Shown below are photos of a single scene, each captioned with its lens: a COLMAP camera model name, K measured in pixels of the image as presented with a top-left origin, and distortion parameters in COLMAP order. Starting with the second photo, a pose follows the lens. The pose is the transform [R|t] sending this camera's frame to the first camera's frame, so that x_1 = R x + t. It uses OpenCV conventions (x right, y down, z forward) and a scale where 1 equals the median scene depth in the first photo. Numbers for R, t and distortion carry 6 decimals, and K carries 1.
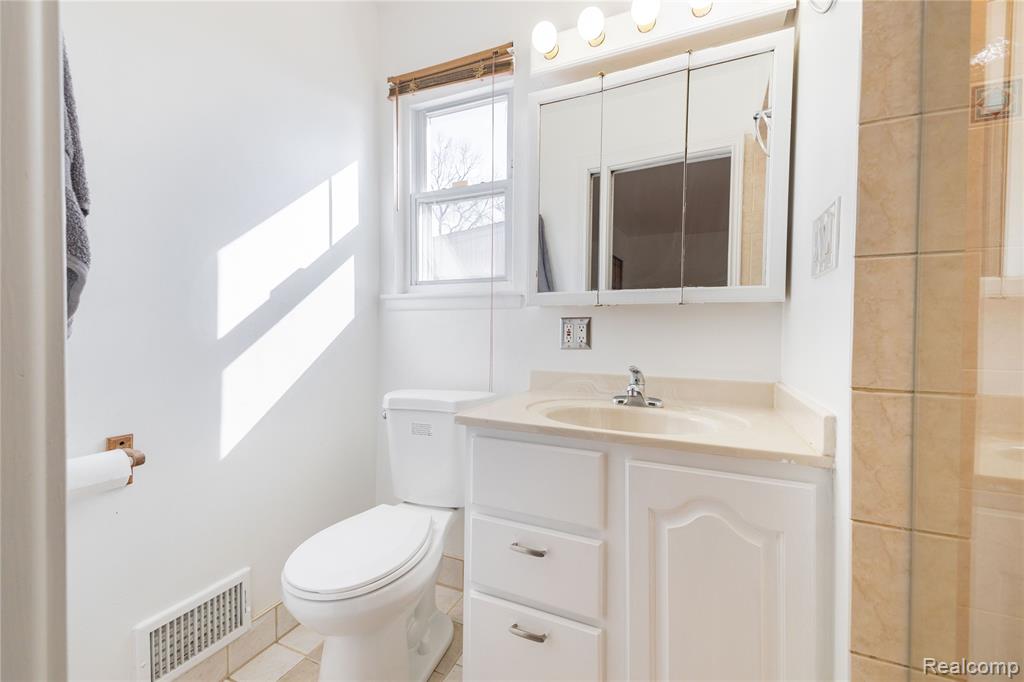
lens RADIAL K [[421.5, 0, 513.0], [0, 421.5, 336.6], [0, 0, 1]] dist [0.056482, -0.020284]
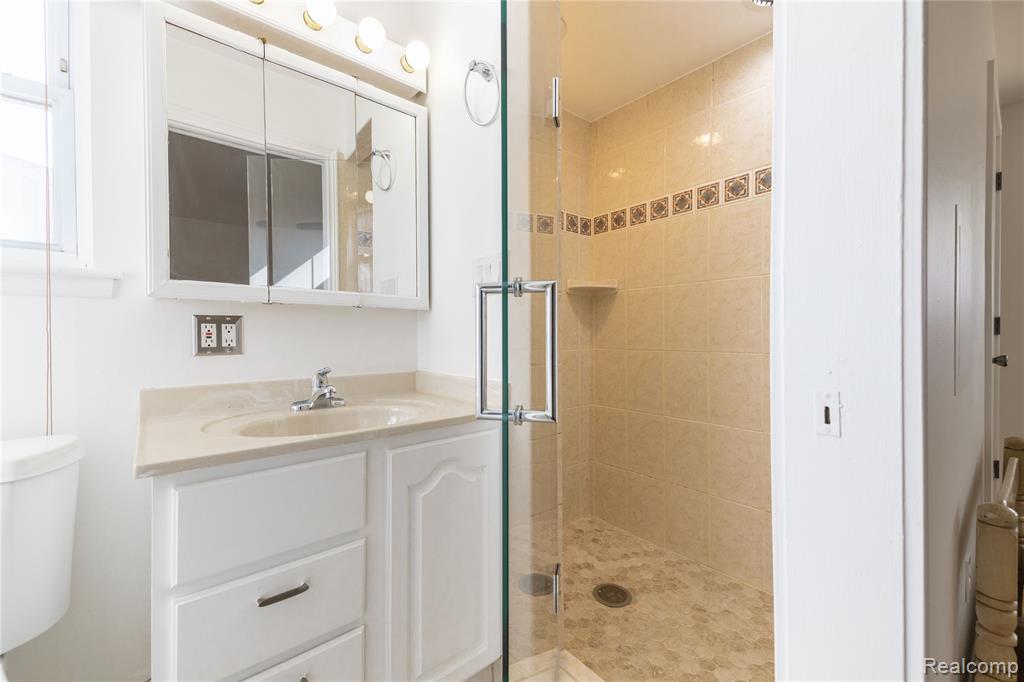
lens RADIAL K [[421.5, 0, 513.0], [0, 421.5, 336.6], [0, 0, 1]] dist [0.056482, -0.020284]
pose [[0.428666, -0.014197, 0.903351, -0.413214], [0.014915, 0.999851, 0.008637, -0.005018], [-0.903340, 0.009771, 0.428814, 0.174251]]
